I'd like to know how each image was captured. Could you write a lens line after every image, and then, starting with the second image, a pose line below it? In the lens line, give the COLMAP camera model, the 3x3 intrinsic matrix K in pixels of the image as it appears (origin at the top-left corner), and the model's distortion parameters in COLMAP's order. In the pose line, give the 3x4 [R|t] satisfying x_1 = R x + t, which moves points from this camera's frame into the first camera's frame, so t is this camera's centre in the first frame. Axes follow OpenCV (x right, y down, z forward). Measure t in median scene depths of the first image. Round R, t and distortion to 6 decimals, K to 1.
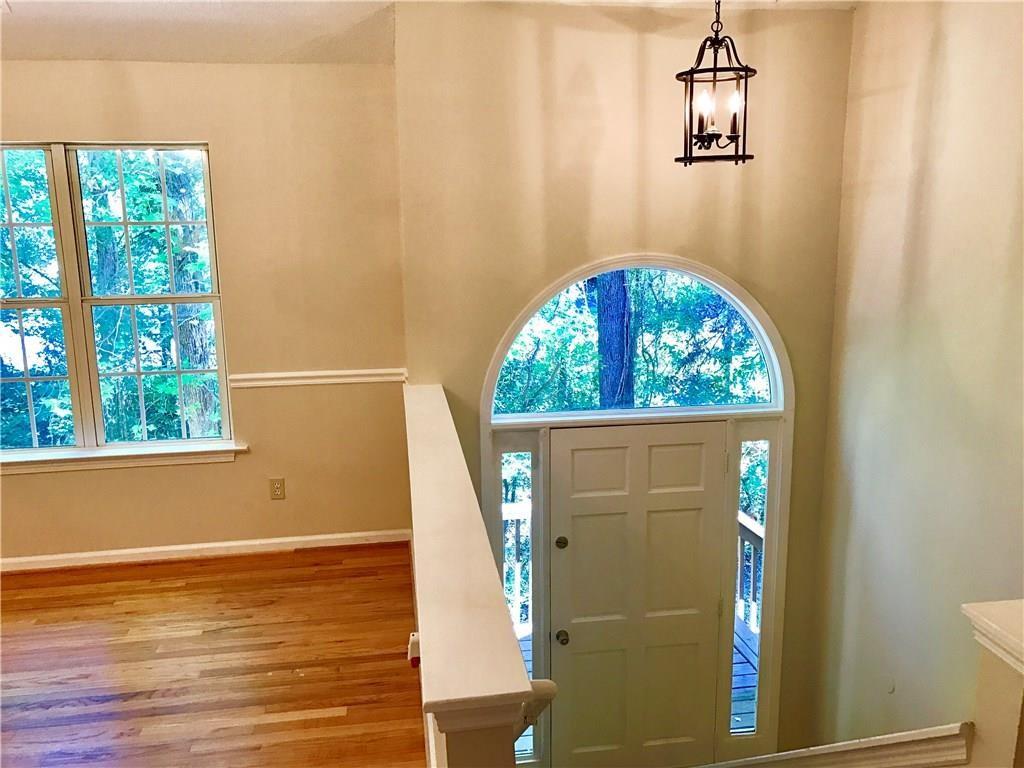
lens RADIAL K [[836.5, 0, 507.4], [0, 836.5, 381.1], [0, 0, 1]] dist [0.023993, -0.022179]
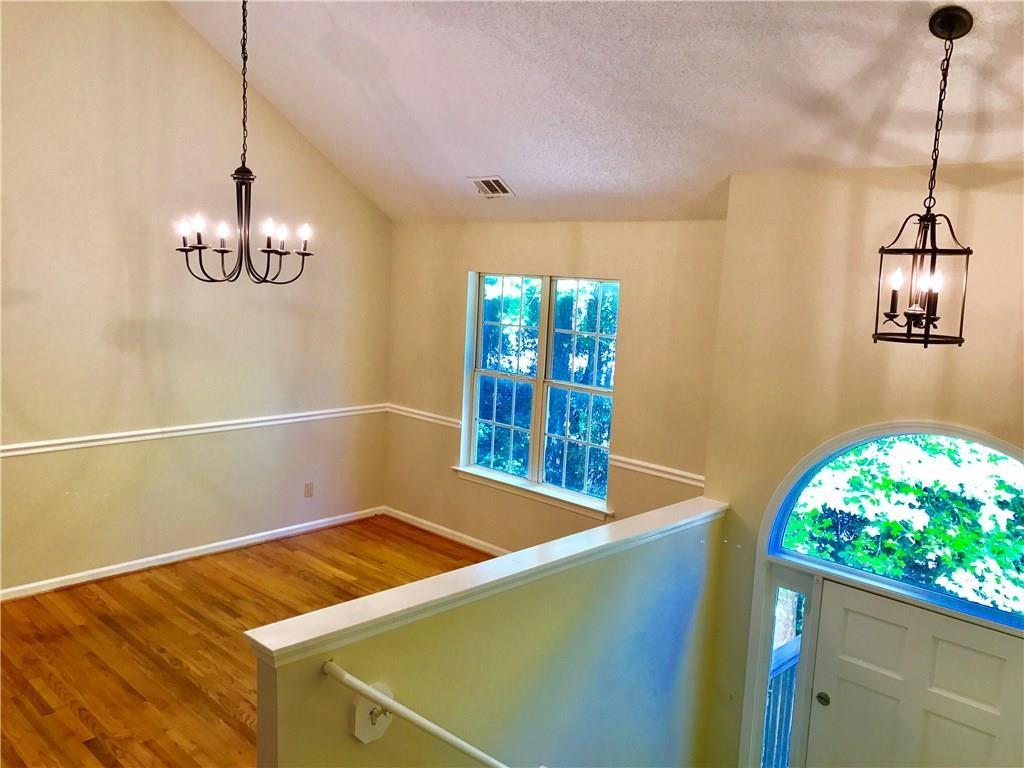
lens RADIAL K [[836.5, 0, 507.4], [0, 836.5, 381.1], [0, 0, 1]] dist [0.023993, -0.022179]
pose [[0.600573, 0.148046, -0.785745, 0.607513], [-0.208323, 0.977741, 0.024992, -0.125334], [0.771954, 0.148679, 0.618046, 0.069017]]
